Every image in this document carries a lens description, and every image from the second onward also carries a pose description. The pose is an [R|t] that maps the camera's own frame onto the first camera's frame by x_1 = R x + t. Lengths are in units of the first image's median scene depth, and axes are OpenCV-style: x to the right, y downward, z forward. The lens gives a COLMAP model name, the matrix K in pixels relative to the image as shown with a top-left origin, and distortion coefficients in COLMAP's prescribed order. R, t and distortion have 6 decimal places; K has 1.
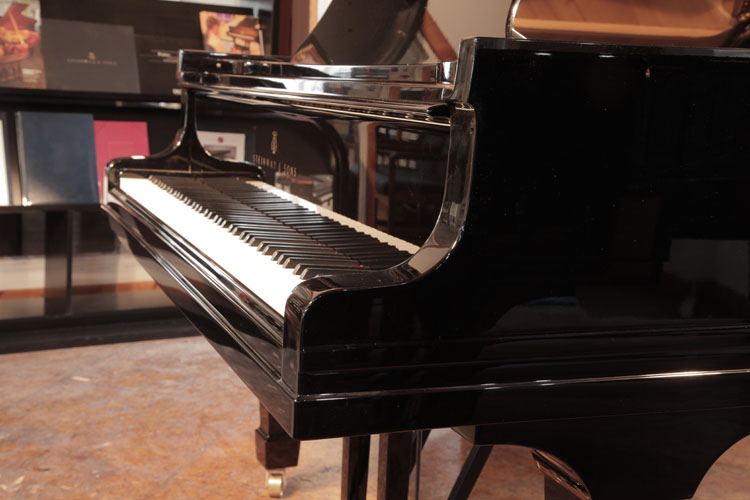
lens RADIAL K [[1058.5, 0, 375.0], [0, 1058.5, 250.0], [0, 0, 1]] dist [0.156692, 0.026557]
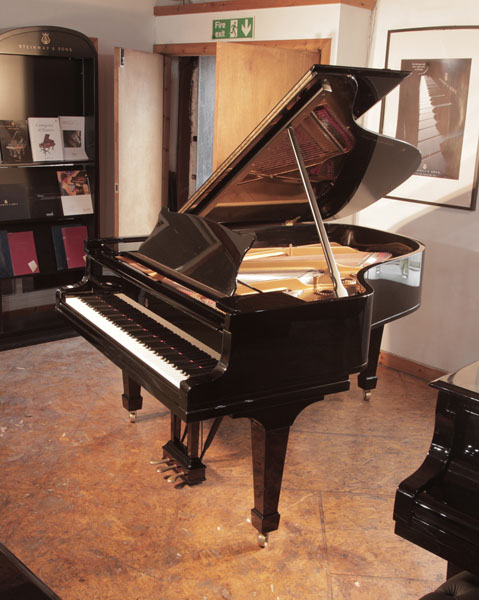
lens RADIAL K [[757.1, 0, 239.5], [0, 757.1, 300.0], [0, 0, 1]] dist [-0.070714, 0.038063]
pose [[0.984197, -0.054689, 0.168422, -0.114873], [0.034263, 0.991953, 0.121884, -0.207286], [-0.173732, -0.114187, 0.978151, -0.571725]]
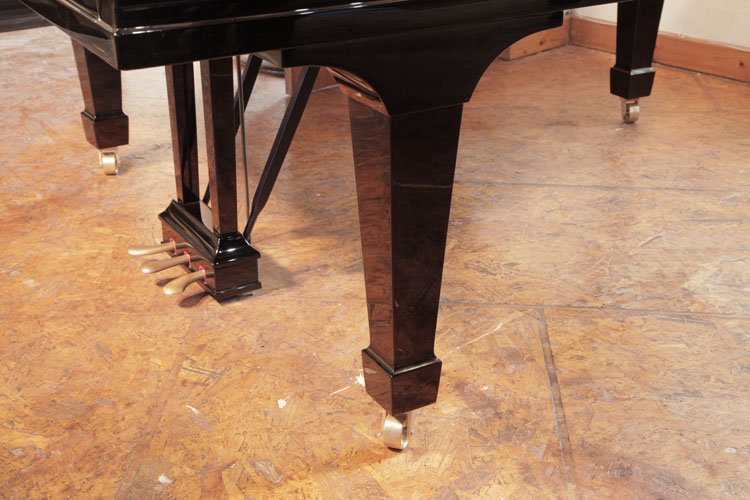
lens RADIAL K [[1077.9, 0, 375.0], [0, 1077.9, 250.0], [0, 0, 1]] dist [0.137693, 0.115374]
pose [[0.983850, -0.108975, 0.141999, 0.001557], [0.065844, 0.958025, 0.279022, 0.019515], [-0.166445, -0.265166, 0.949728, -0.067130]]
